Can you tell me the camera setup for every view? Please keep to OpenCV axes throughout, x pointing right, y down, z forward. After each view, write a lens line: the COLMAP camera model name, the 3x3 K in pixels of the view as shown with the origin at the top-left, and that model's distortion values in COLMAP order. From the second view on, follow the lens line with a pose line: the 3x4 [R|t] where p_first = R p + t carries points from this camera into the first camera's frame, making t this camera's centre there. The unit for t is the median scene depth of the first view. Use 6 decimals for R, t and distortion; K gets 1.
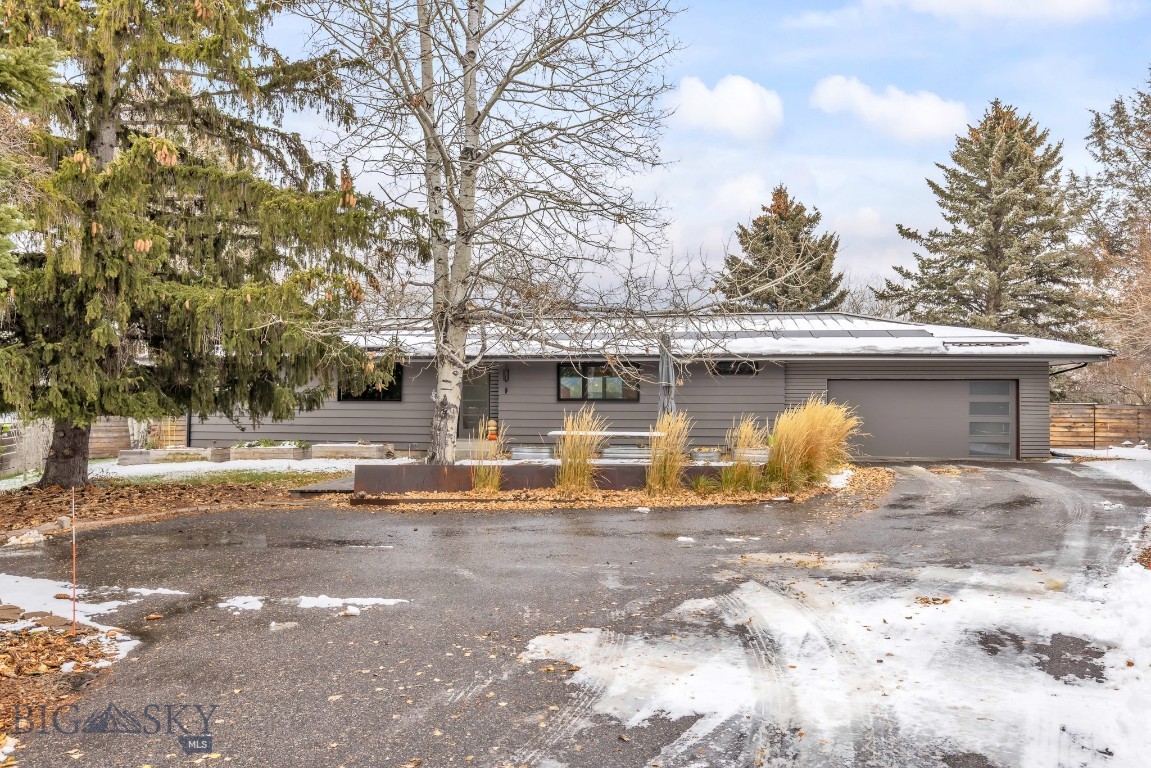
lens RADIAL K [[864.5, 0, 577.6], [0, 864.5, 382.5], [0, 0, 1]] dist [0.003366, 0.001917]
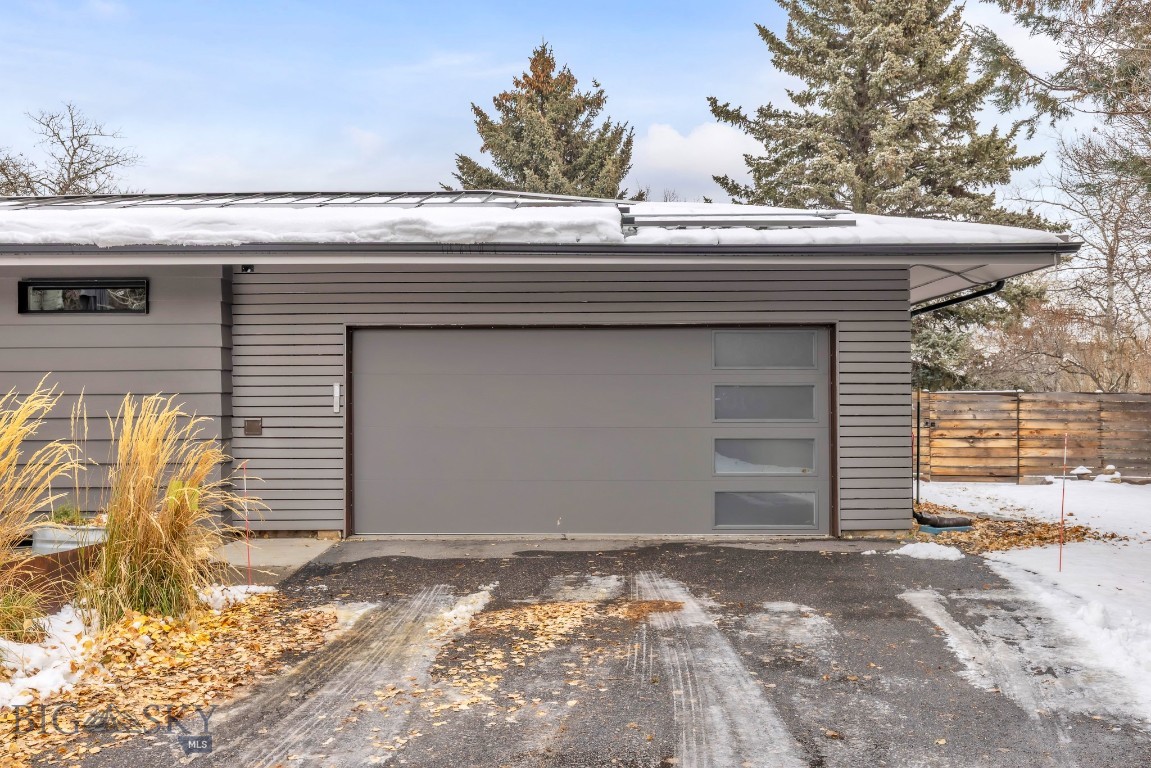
lens RADIAL K [[1011.1, 0, 574.0], [0, 1011.1, 385.5], [0, 0, 1]] dist [-0.011076, -0.000540]
pose [[0.991716, -0.005807, 0.128316, 0.197955], [0.004618, 0.999944, 0.009562, 0.010685], [-0.128365, -0.008890, 0.991687, 0.336175]]
